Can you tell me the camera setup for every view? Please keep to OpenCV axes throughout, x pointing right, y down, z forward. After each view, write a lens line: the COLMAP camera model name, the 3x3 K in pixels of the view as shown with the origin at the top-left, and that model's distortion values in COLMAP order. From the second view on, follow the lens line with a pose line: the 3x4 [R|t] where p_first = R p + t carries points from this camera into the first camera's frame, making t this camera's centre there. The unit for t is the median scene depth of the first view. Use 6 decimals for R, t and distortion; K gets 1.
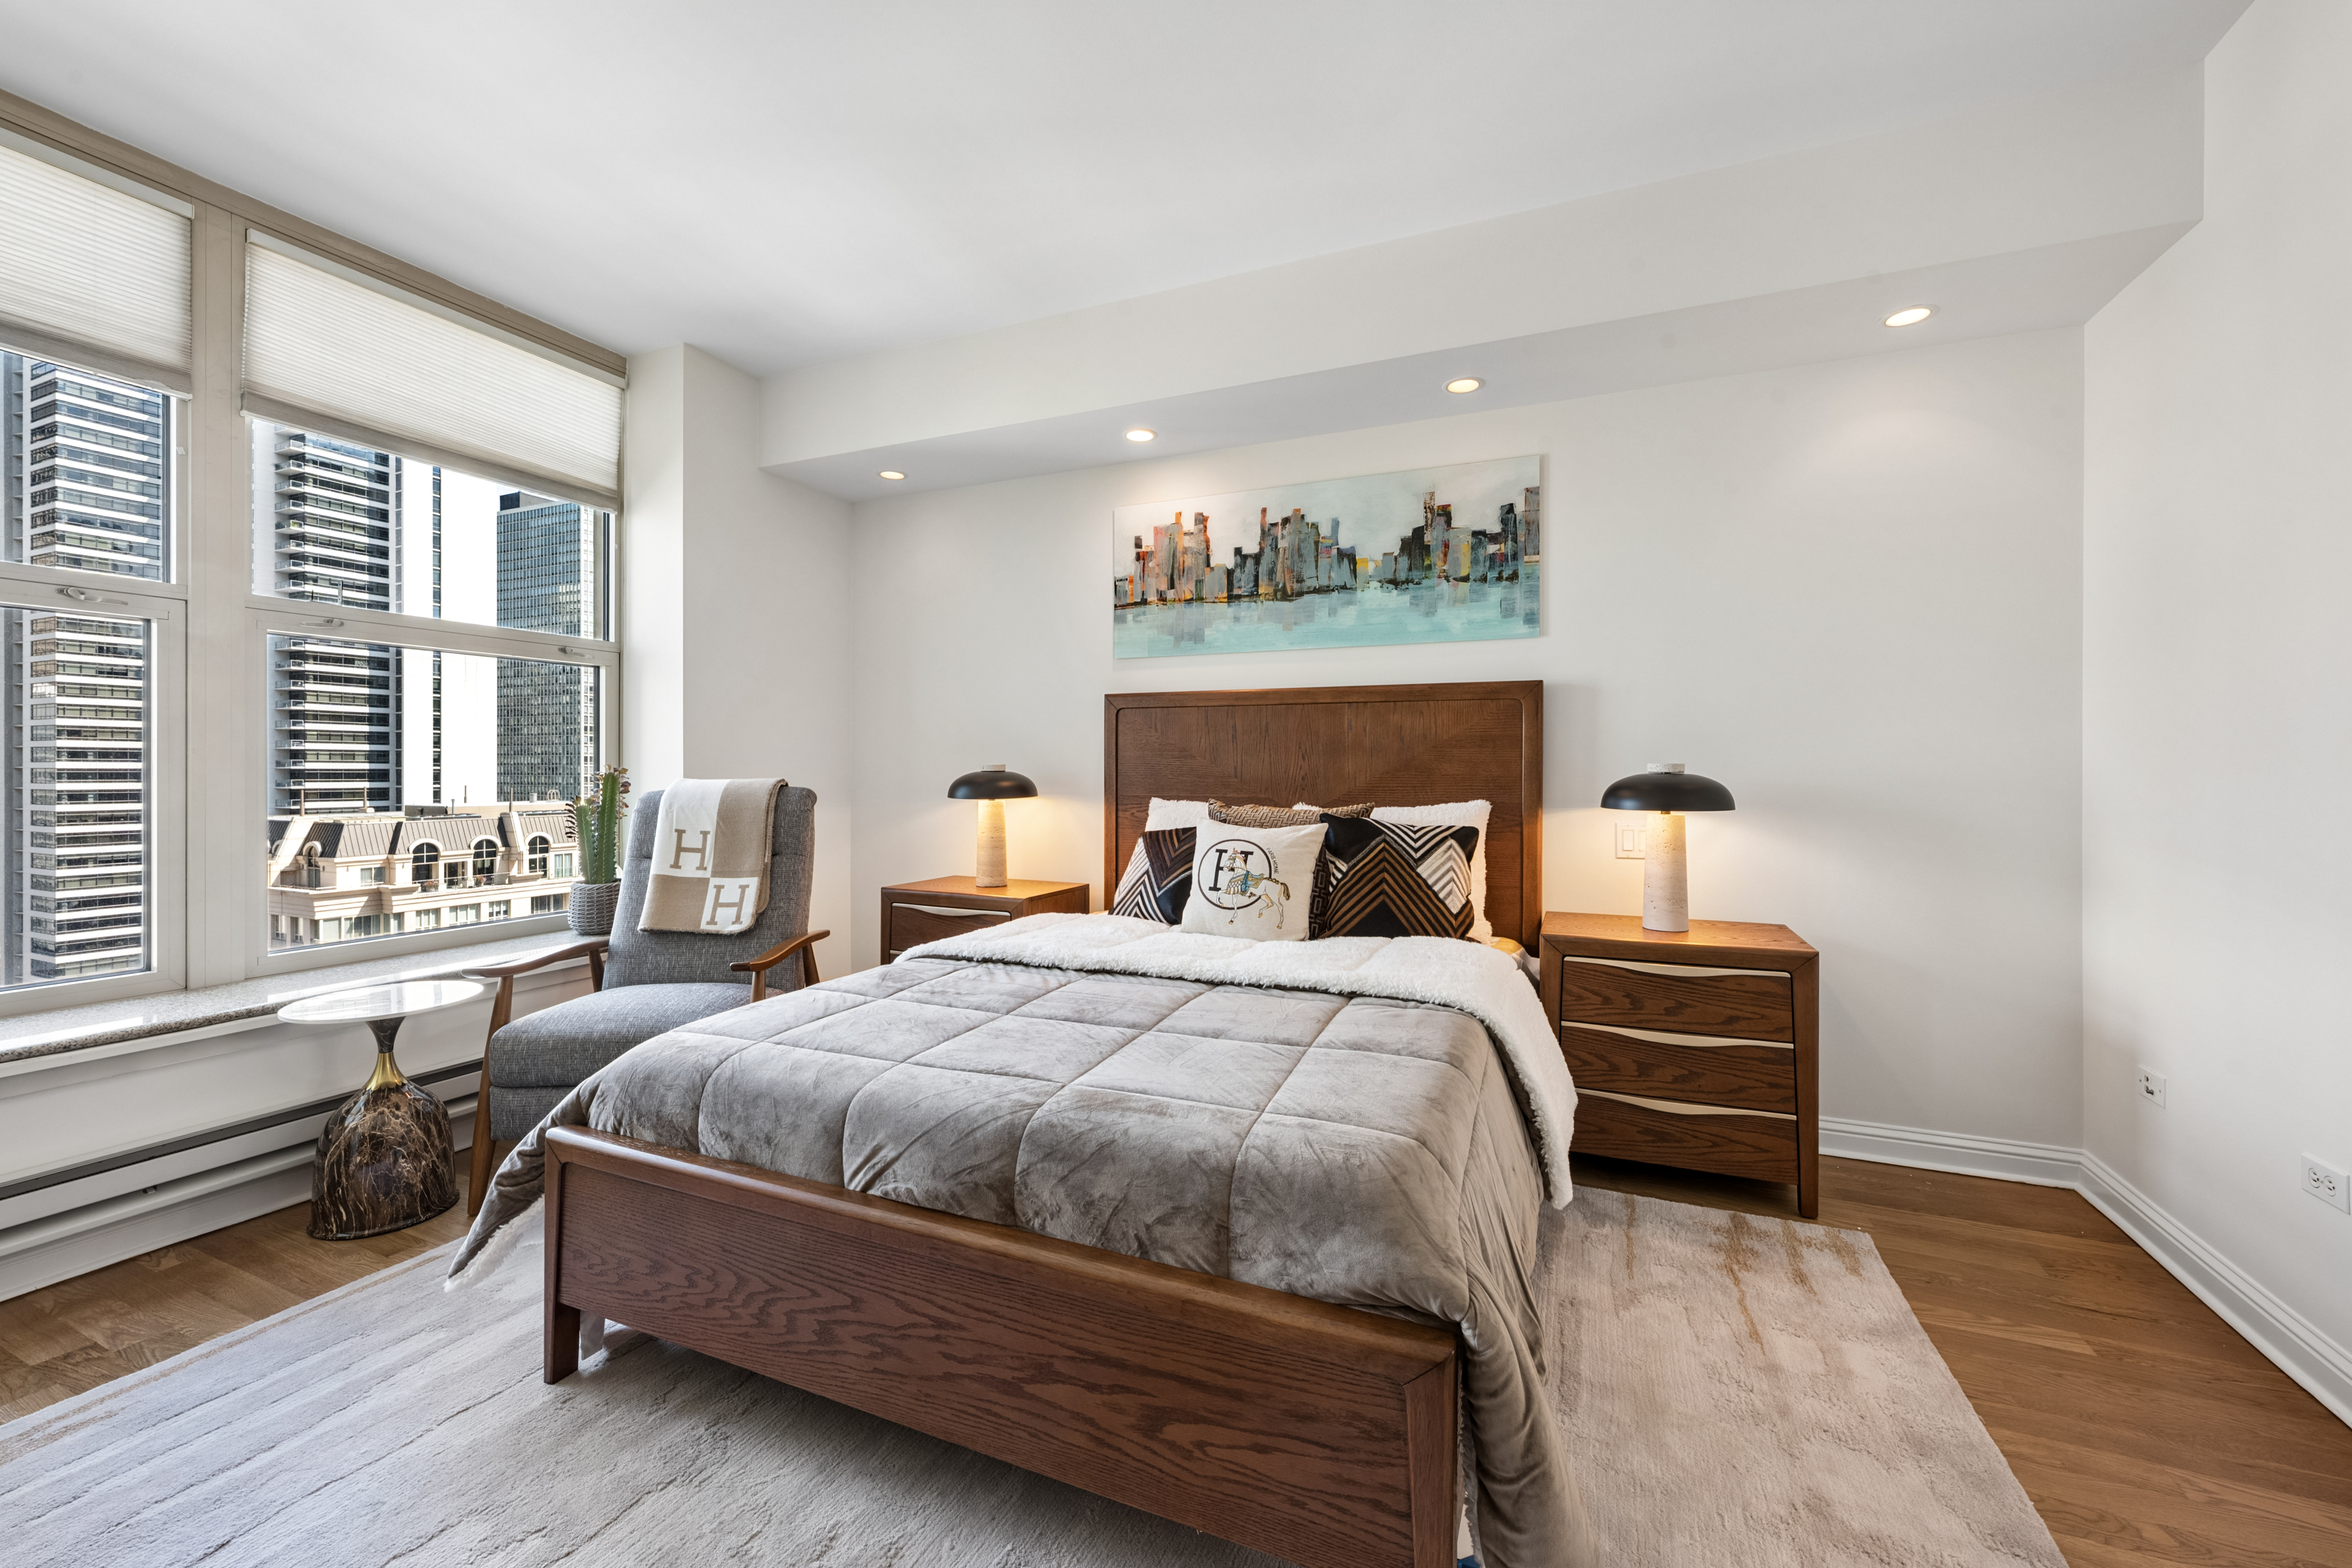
lens RADIAL K [[928.3, 0, 1179.9], [0, 928.3, 774.6], [0, 0, 1]] dist [-0.001483, -0.001281]
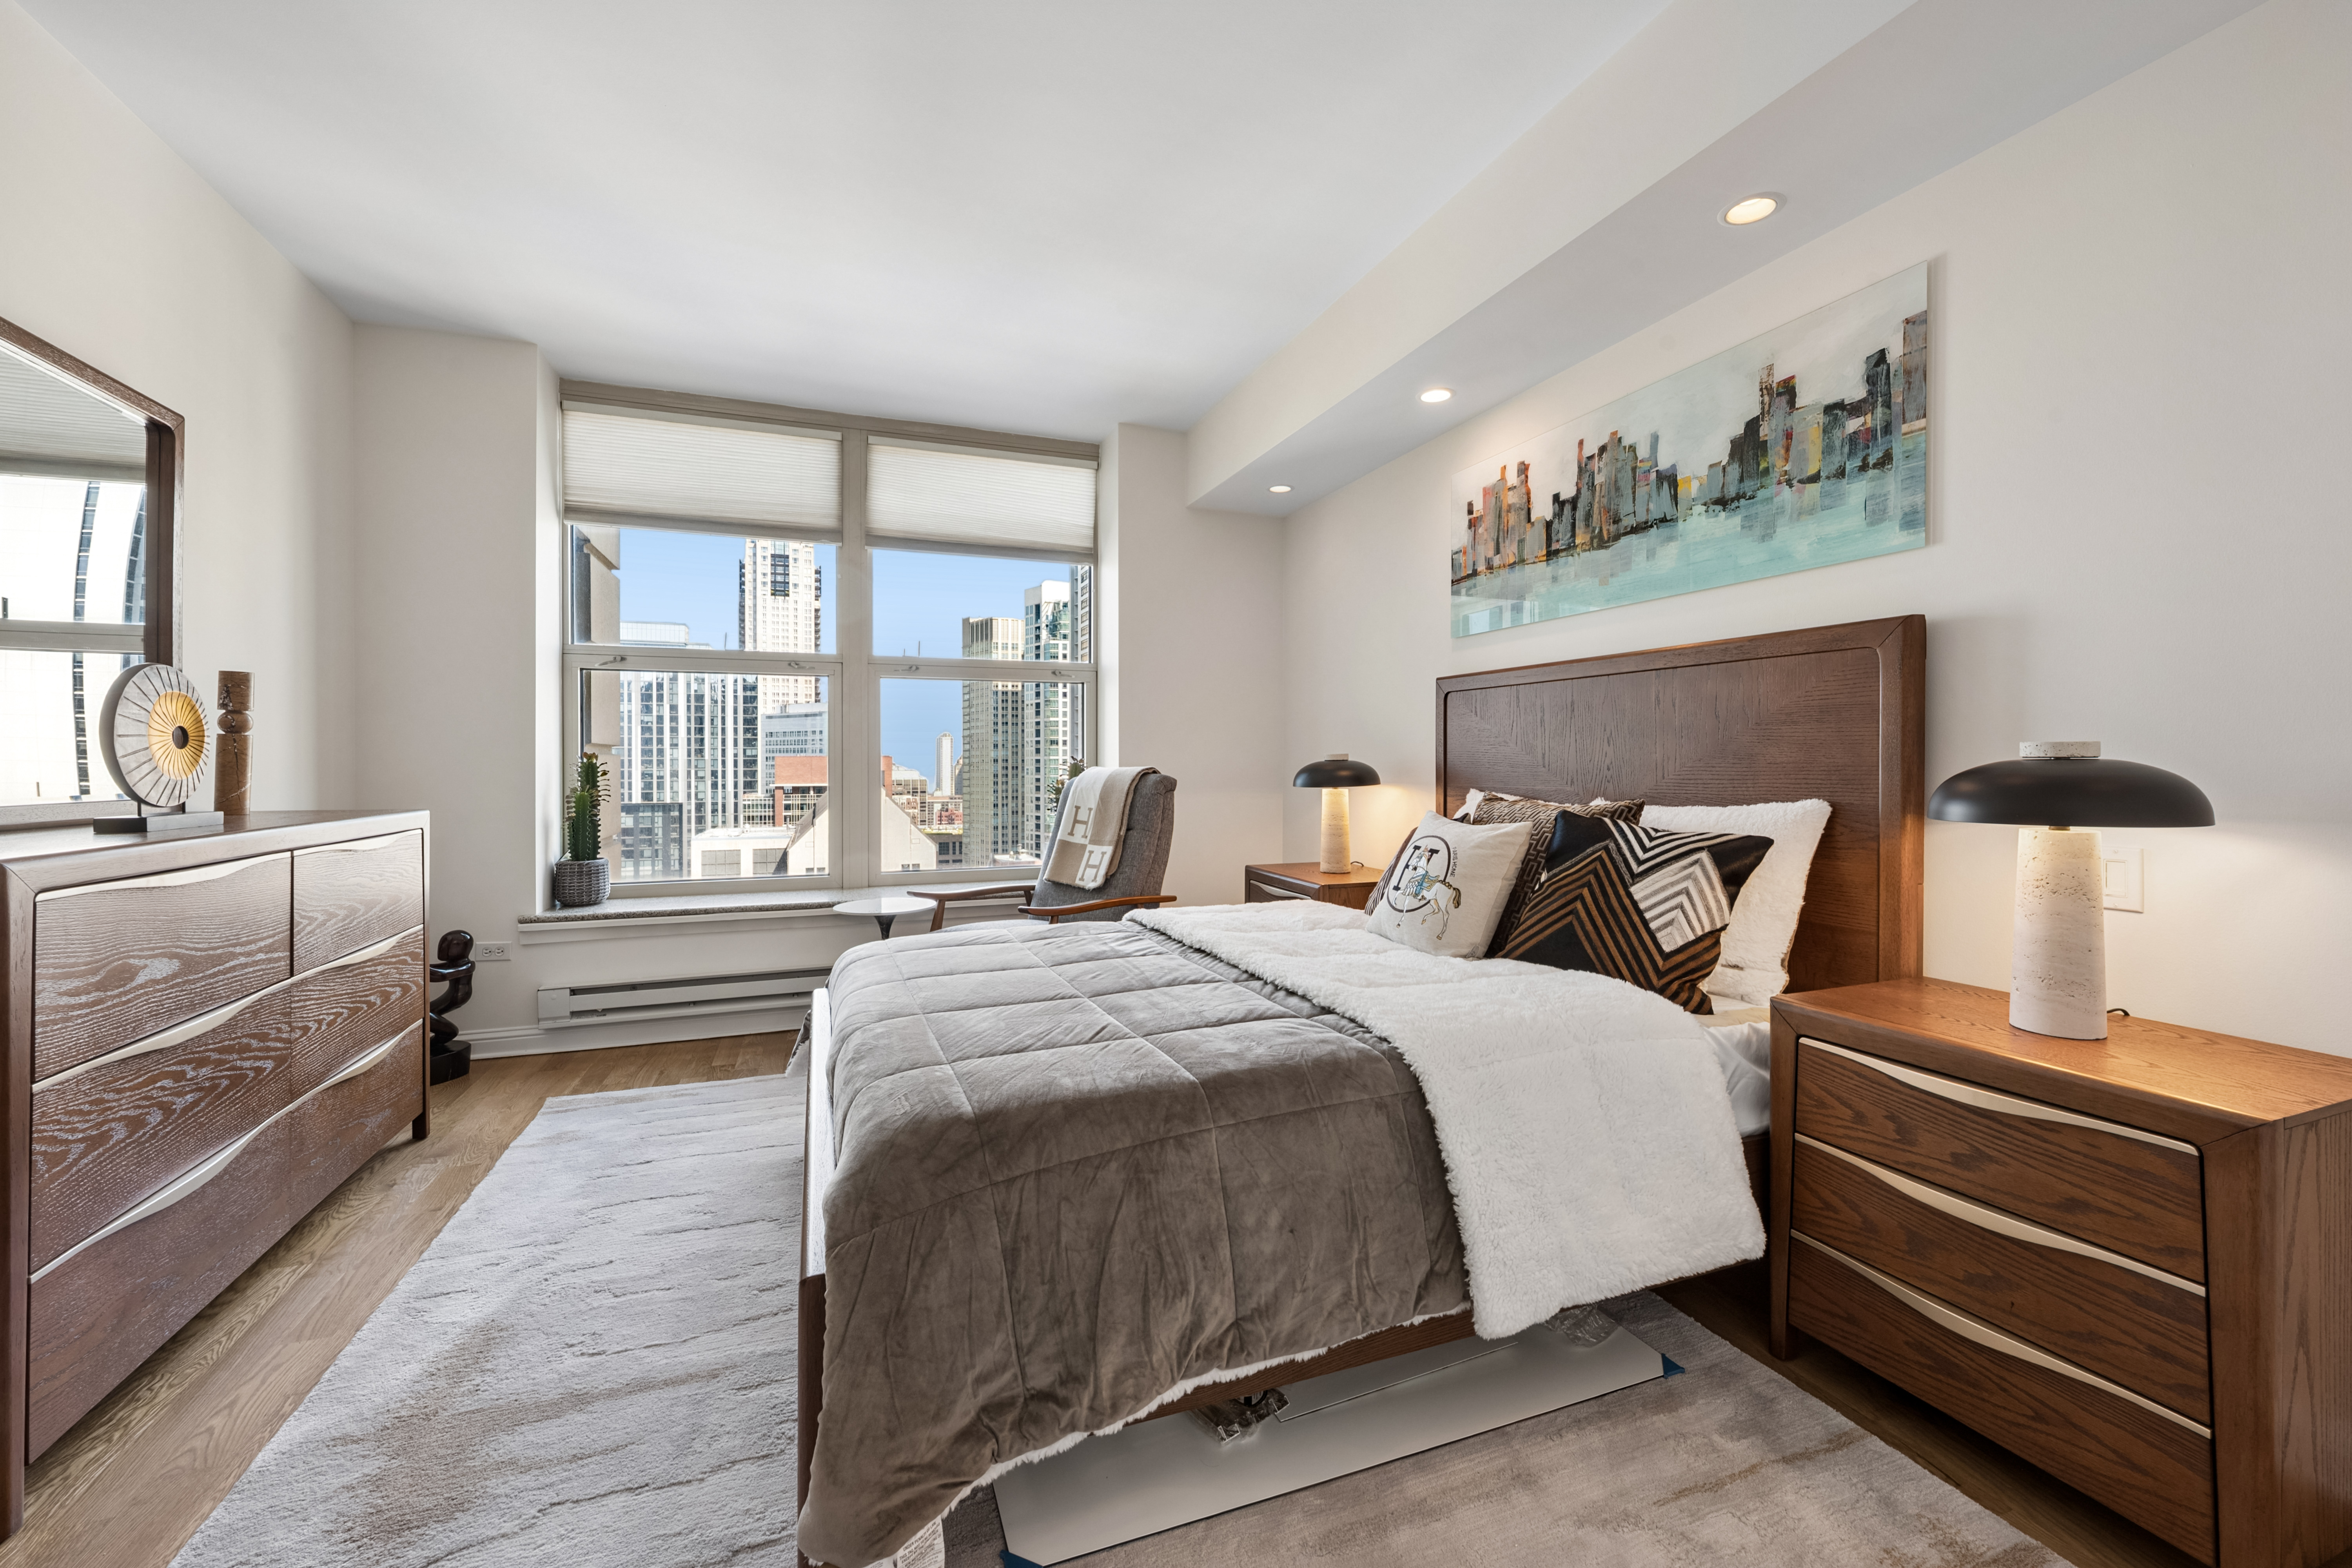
lens RADIAL K [[928.3, 0, 1178.1], [0, 928.3, 771.2], [0, 0, 1]] dist [-0.001483, -0.001281]
pose [[0.701514, 0.004475, -0.712642, 0.546702], [-0.000163, 0.999981, 0.006118, 0.002717], [0.712656, -0.004176, 0.701502, 0.211189]]
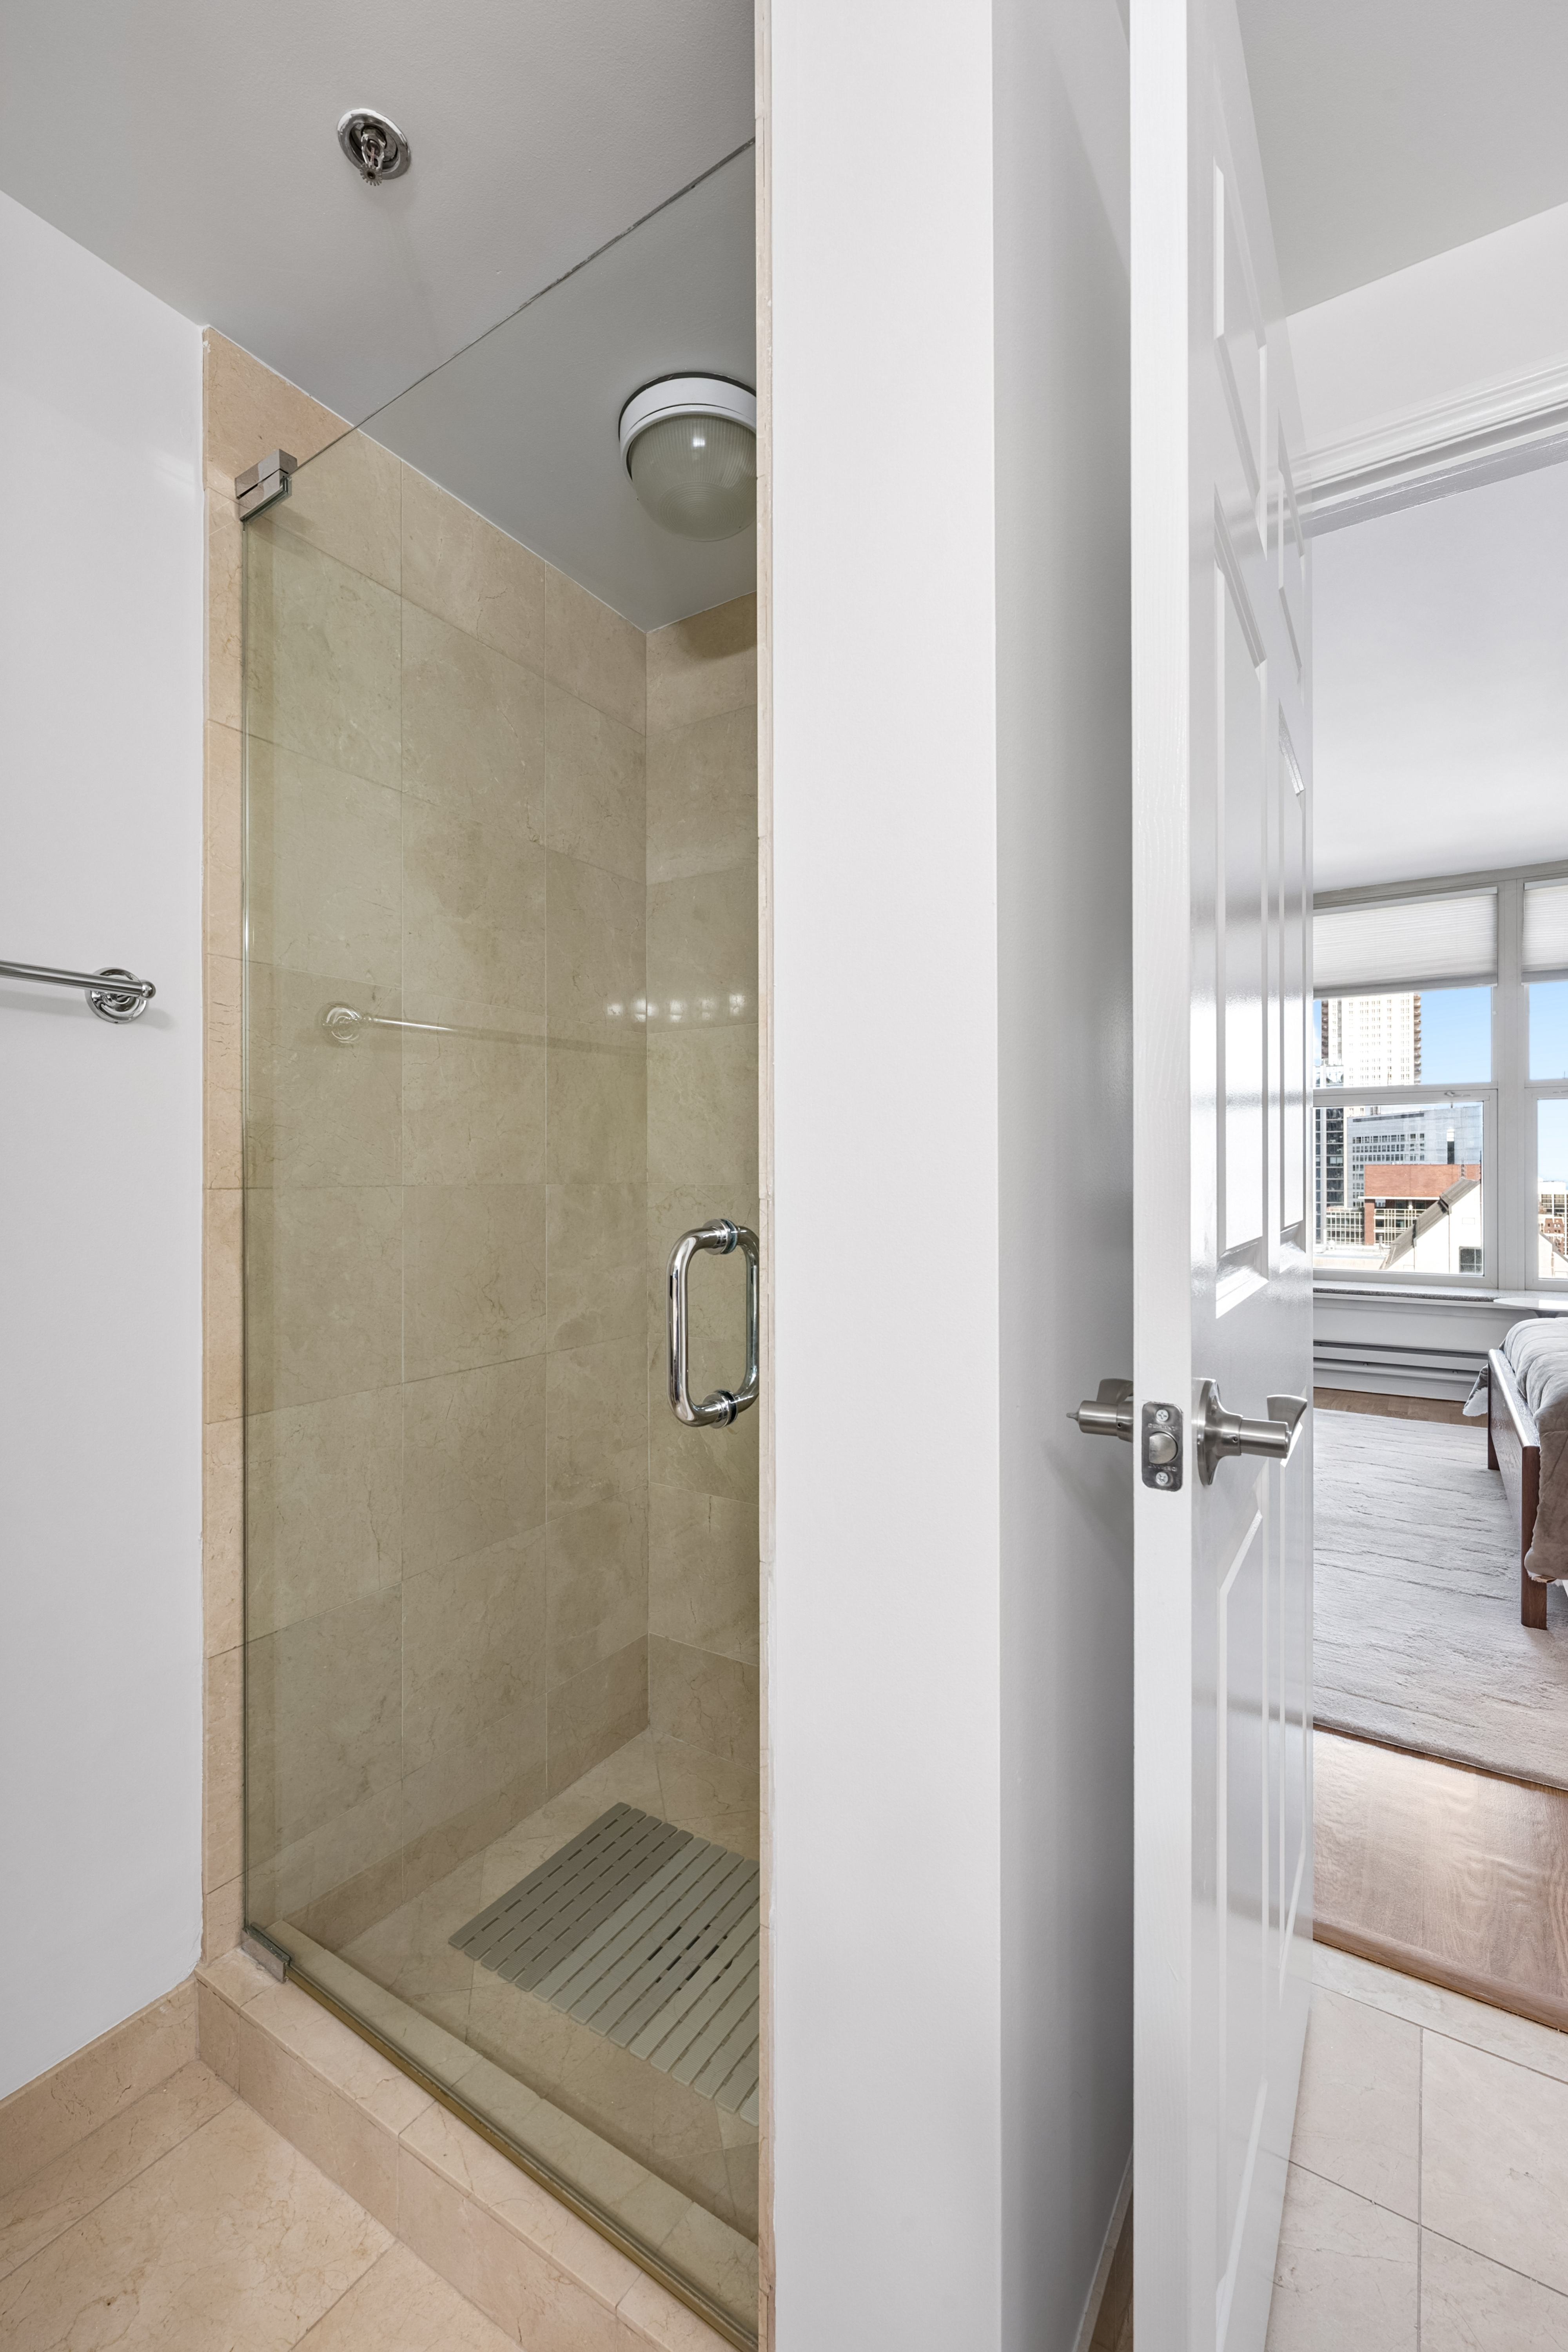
lens RADIAL K [[1007.3, 0, 781.2], [0, 1007.3, 1167.3], [0, 0, 1]] dist [-0.001576, 0.000423]
pose [[-0.155413, -0.006221, -0.987830, 1.138997], [-0.003027, 0.999978, -0.005821, -0.006766], [0.987845, 0.002086, -0.155428, -0.143582]]
